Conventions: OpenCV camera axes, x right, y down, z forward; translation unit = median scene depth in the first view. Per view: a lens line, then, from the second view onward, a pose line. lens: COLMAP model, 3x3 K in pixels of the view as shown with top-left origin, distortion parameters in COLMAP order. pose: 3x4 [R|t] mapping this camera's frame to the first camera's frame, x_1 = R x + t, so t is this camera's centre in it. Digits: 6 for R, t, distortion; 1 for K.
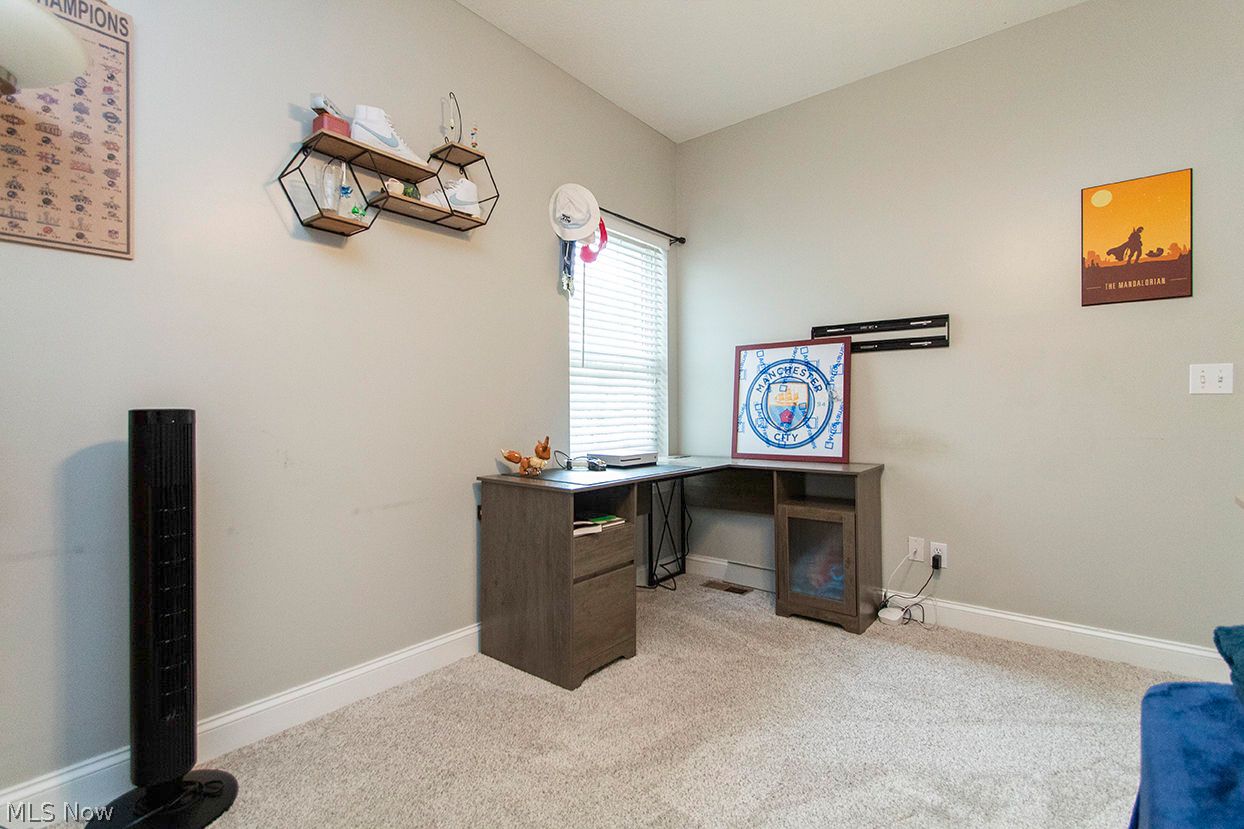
lens RADIAL K [[588.1, 0, 623.0], [0, 588.1, 406.4], [0, 0, 1]] dist [0.000052, 0.000035]
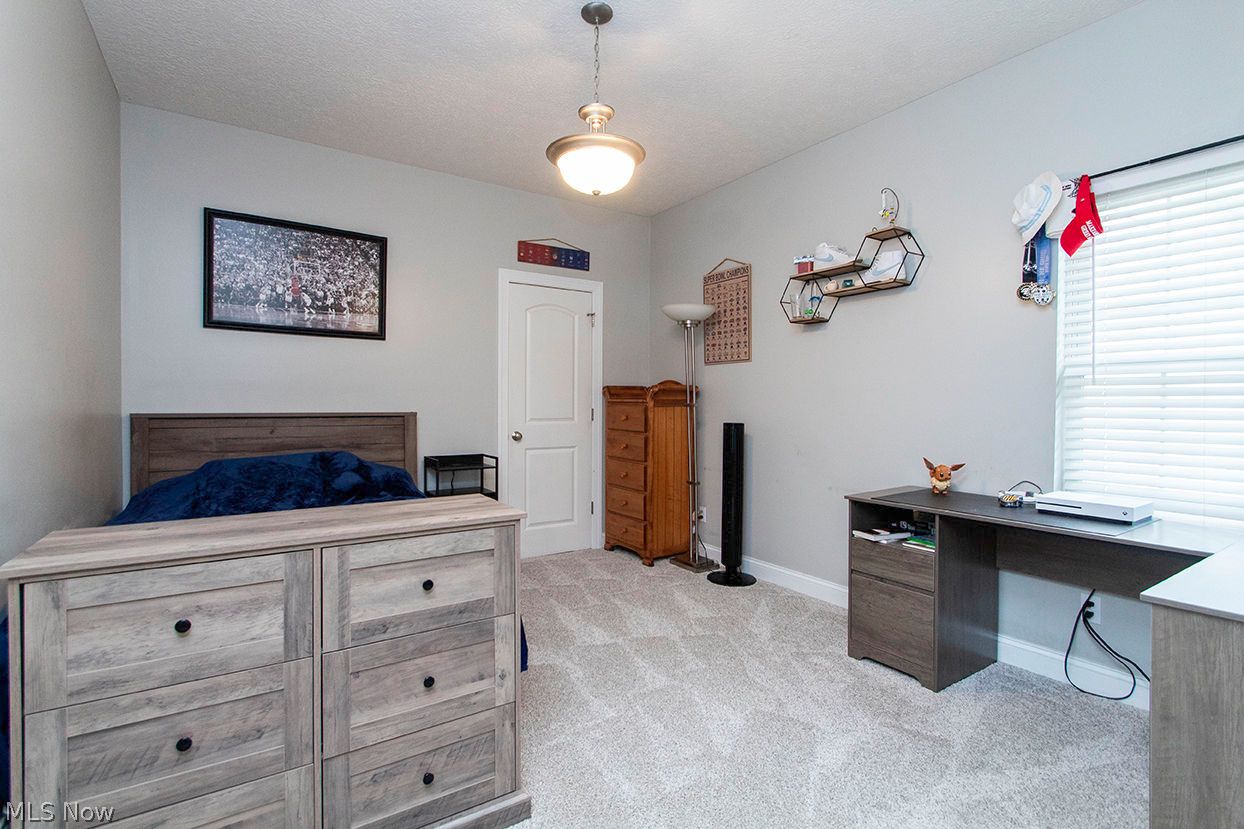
lens RADIAL K [[588.1, 0, 623.0], [0, 588.1, 406.4], [0, 0, 1]] dist [0.000052, 0.000035]
pose [[-0.279630, -0.001610, -0.960107, 1.697751], [-0.003784, 0.999993, -0.000574, -0.058581], [0.960100, 0.003472, -0.279634, 1.189574]]
